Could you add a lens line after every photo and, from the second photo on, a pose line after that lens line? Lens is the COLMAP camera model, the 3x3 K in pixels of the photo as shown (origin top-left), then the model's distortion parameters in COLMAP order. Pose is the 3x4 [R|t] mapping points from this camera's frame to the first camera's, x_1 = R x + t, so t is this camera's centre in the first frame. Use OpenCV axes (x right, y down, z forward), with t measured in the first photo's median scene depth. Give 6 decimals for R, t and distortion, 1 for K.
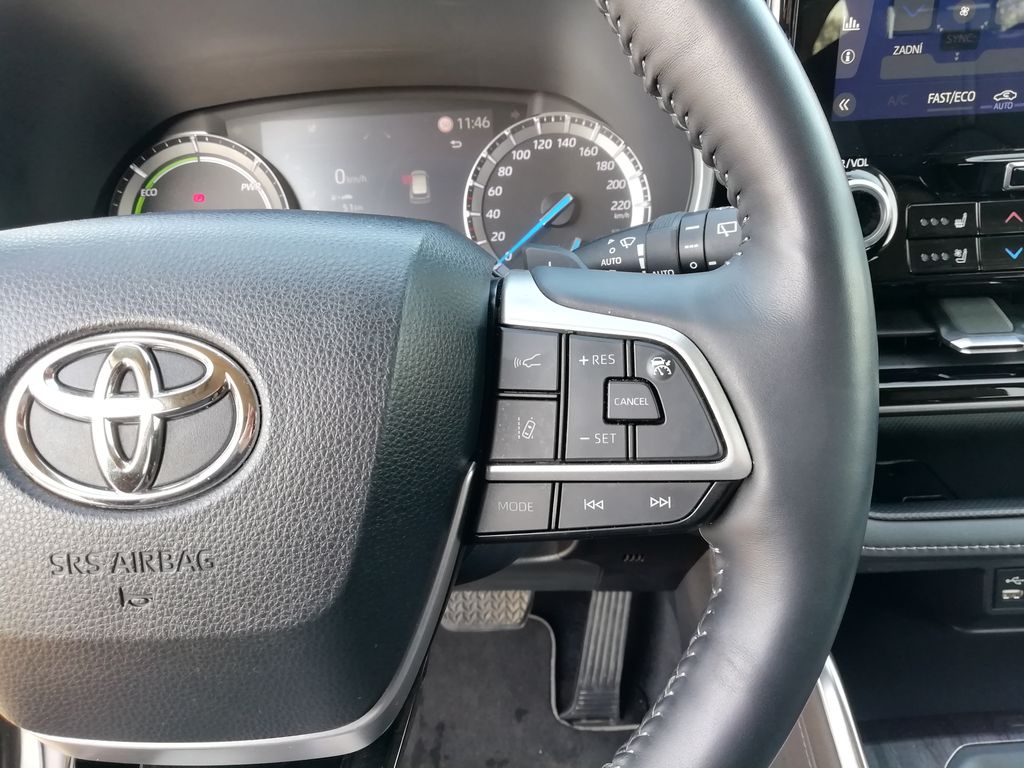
lens RADIAL K [[769.4, 0, 512.0], [0, 769.4, 384.0], [0, 0, 1]] dist [0.018593, -0.007776]
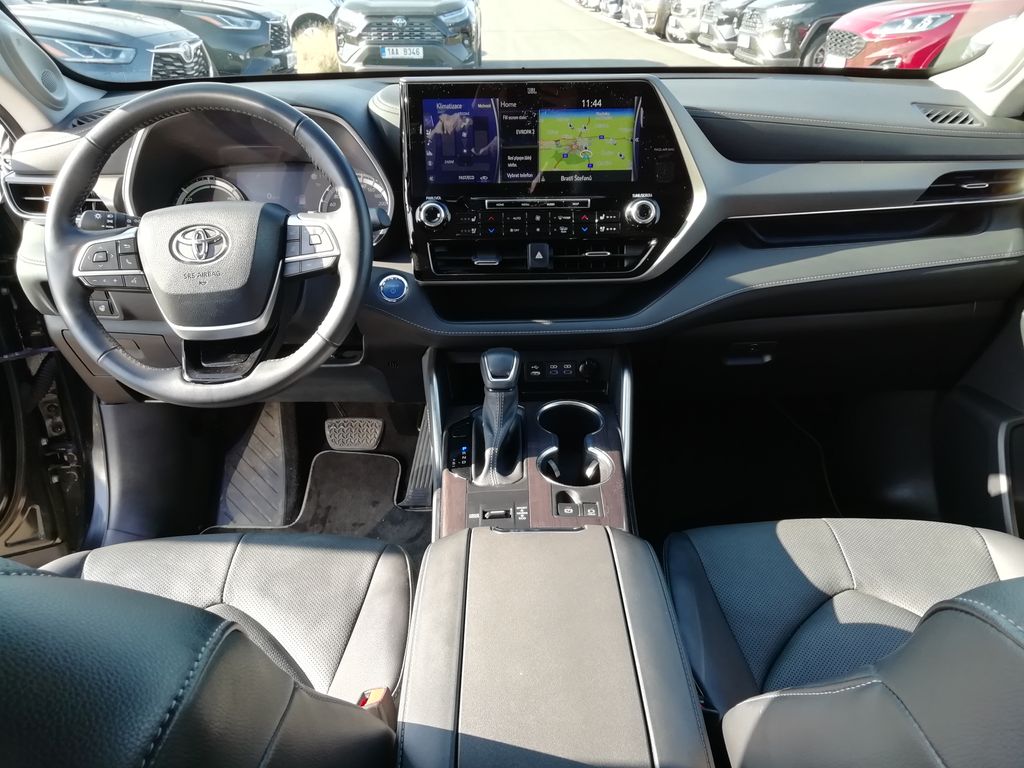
lens RADIAL K [[763.1, 0, 509.0], [0, 763.1, 385.7], [0, 0, 1]] dist [0.018547, -0.006582]
pose [[0.999243, 0.032010, 0.022115, 0.668194], [-0.031279, 0.998977, -0.032666, 0.512171], [-0.023138, 0.031949, 0.999222, -1.881960]]
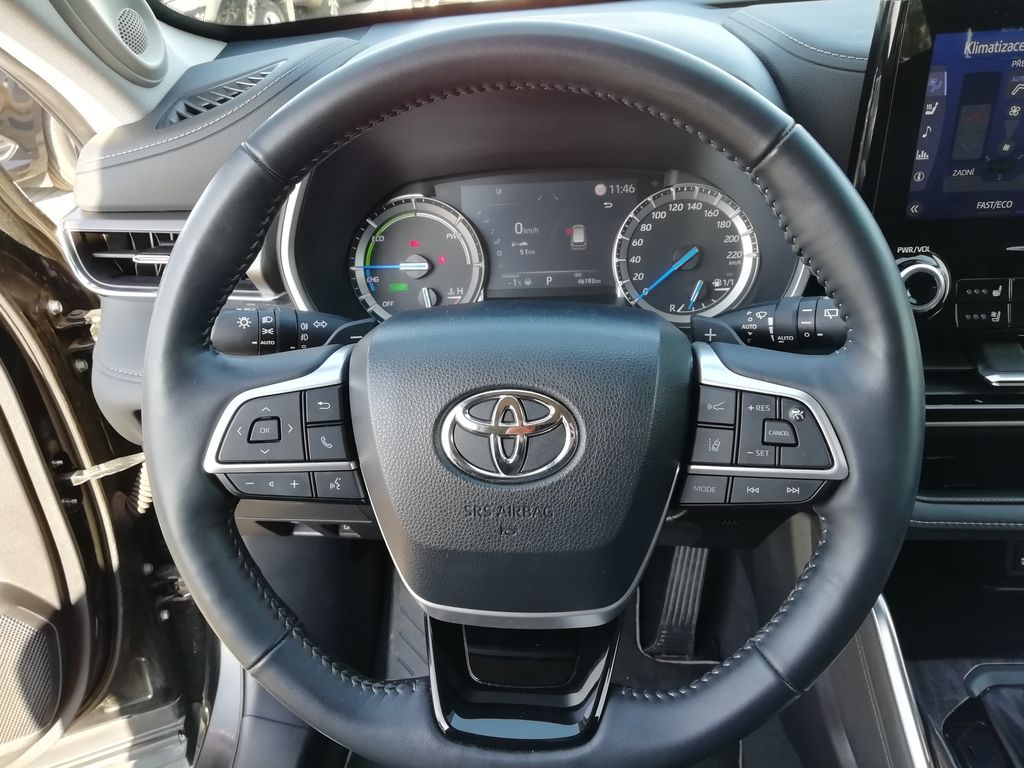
lens RADIAL K [[763.1, 0, 509.0], [0, 763.1, 385.7], [0, 0, 1]] dist [0.018547, -0.006582]
pose [[0.997326, 0.029125, -0.067026, -0.196013], [-0.025638, 0.998302, 0.052313, -0.091154], [0.068435, -0.050454, 0.996379, -0.440870]]
